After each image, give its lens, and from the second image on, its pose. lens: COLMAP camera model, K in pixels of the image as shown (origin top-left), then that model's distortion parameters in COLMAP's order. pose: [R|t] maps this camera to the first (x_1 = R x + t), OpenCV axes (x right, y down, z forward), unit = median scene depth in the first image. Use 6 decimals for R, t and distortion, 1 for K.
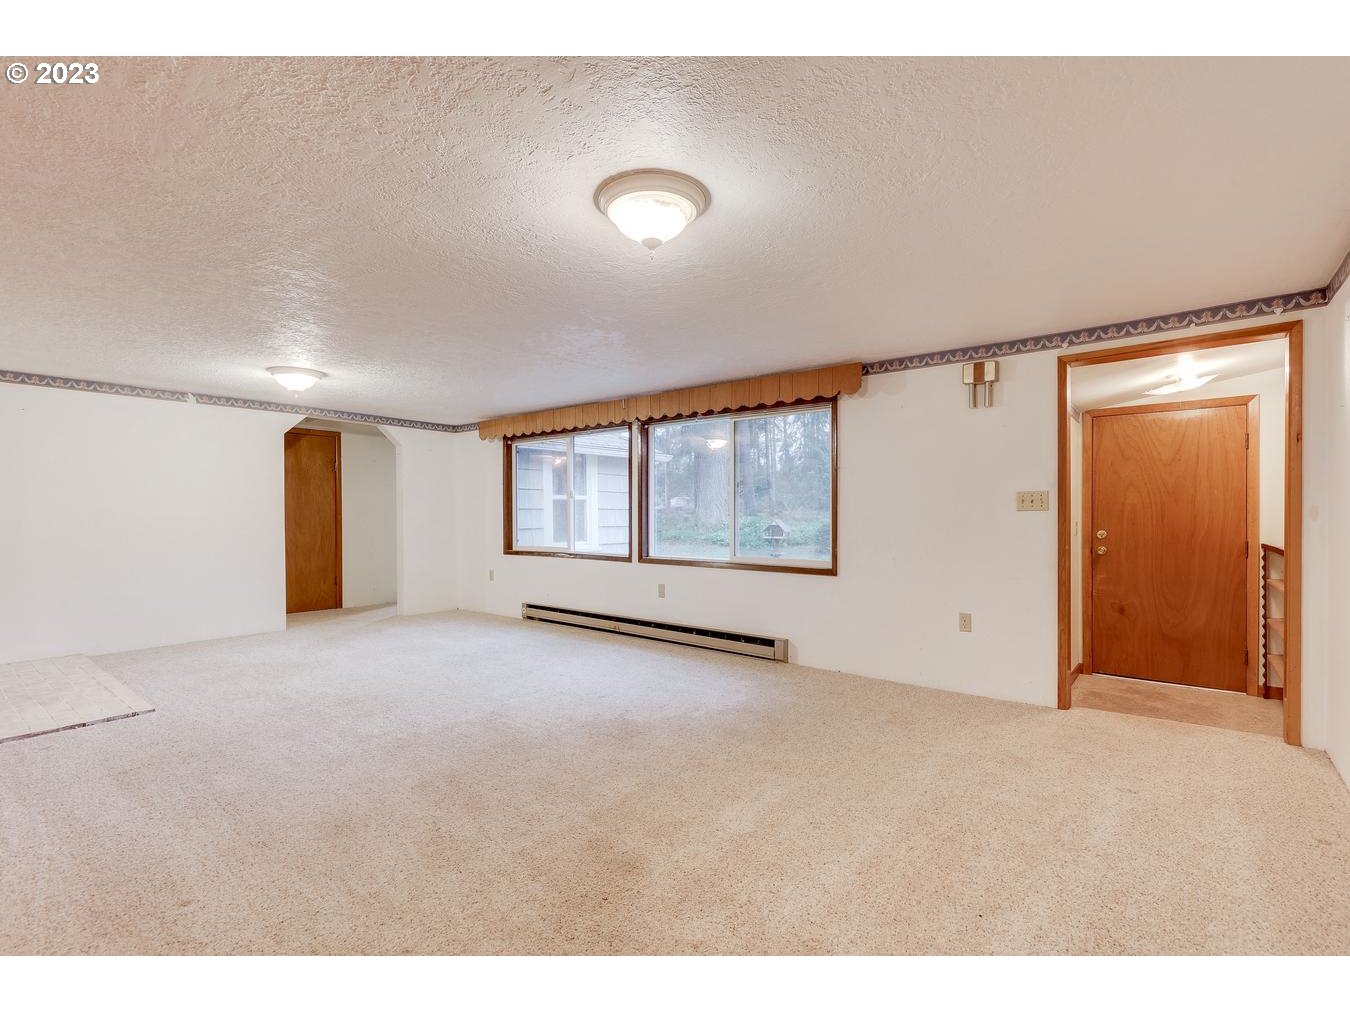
lens RADIAL K [[623.7, 0, 679.6], [0, 623.7, 515.1], [0, 0, 1]] dist [-0.000930, -0.000543]
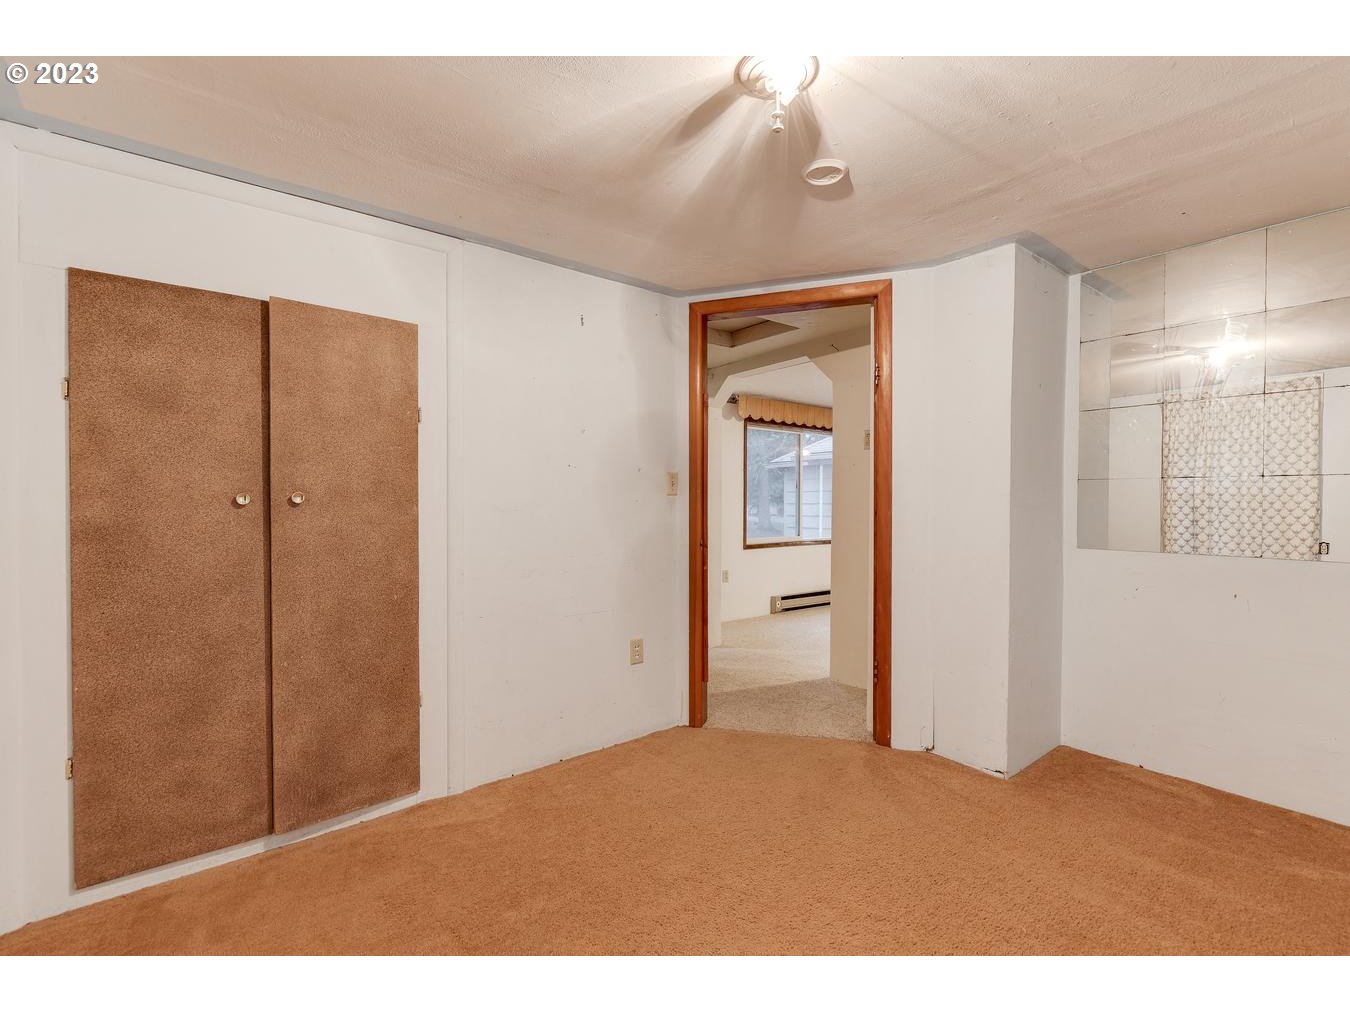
lens RADIAL K [[618.0, 0, 675.0], [0, 618.0, 506.0], [0, 0, 1]] dist [-0.002125, -0.000731]
pose [[0.184032, -0.004488, 0.982910, -1.506108], [0.000519, 0.999990, 0.004469, -0.004321], [-0.982920, -0.000312, 0.184033, 1.215874]]
